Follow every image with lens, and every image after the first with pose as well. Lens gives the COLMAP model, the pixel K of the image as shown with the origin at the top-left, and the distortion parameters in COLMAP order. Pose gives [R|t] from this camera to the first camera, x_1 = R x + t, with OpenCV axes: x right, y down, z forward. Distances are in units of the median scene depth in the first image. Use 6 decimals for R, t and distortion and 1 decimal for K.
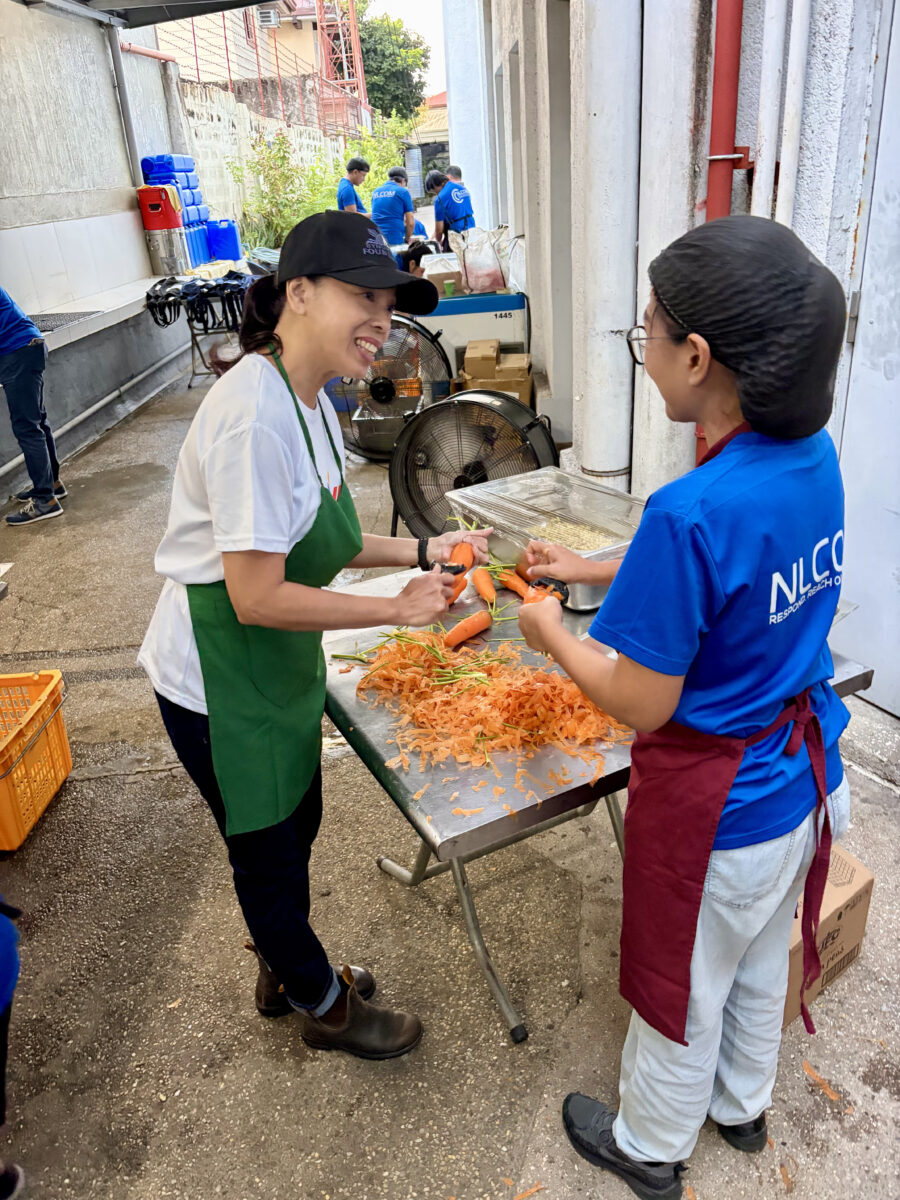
lens RADIAL K [[906.8, 0, 450.0], [0, 906.8, 600.0], [0, 0, 1]] dist [0.009401, -0.001714]
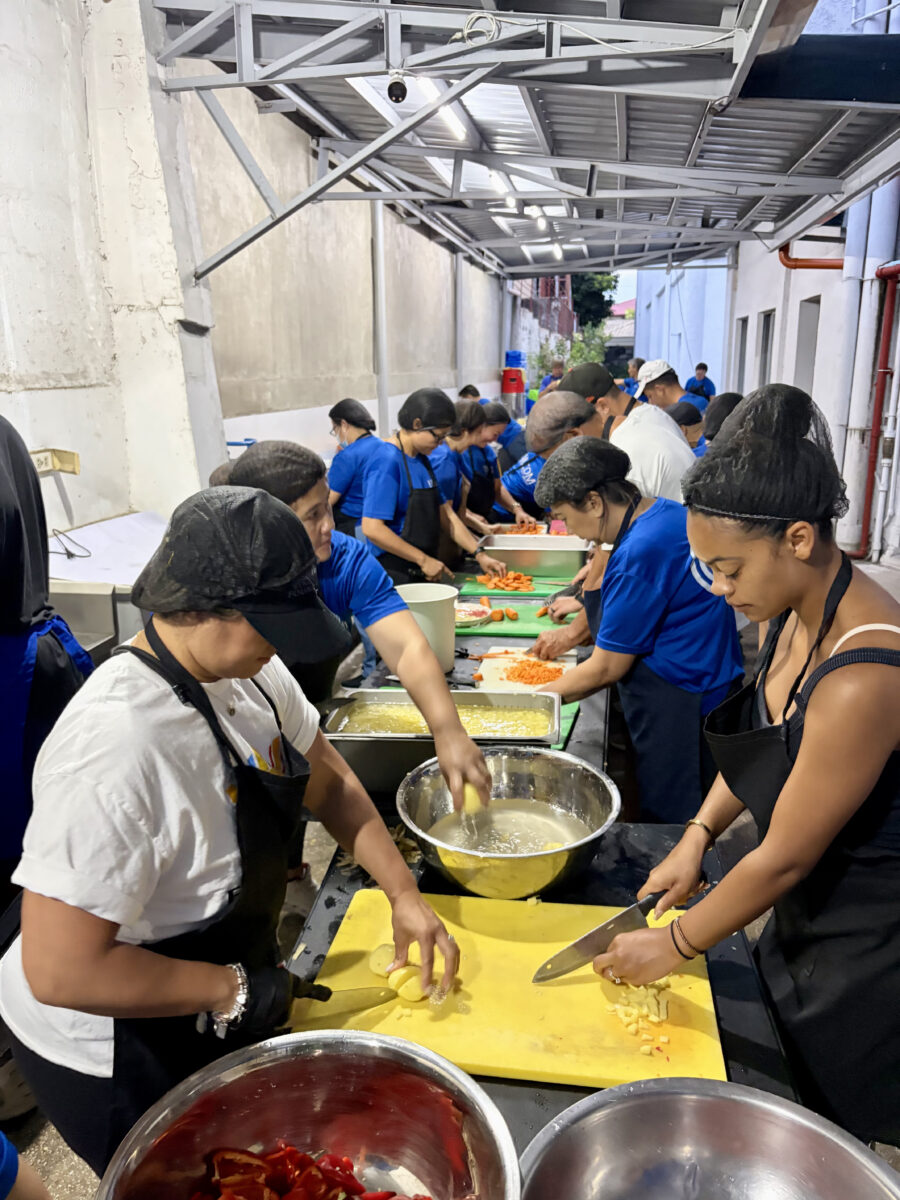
lens RADIAL K [[906.8, 0, 450.0], [0, 906.8, 600.0], [0, 0, 1]] dist [0.009401, -0.001714]
pose [[0.985864, 0.095019, -0.137996, -0.044486], [-0.119233, 0.976520, -0.179420, 0.068702], [0.117708, 0.193338, 0.974046, -0.138977]]
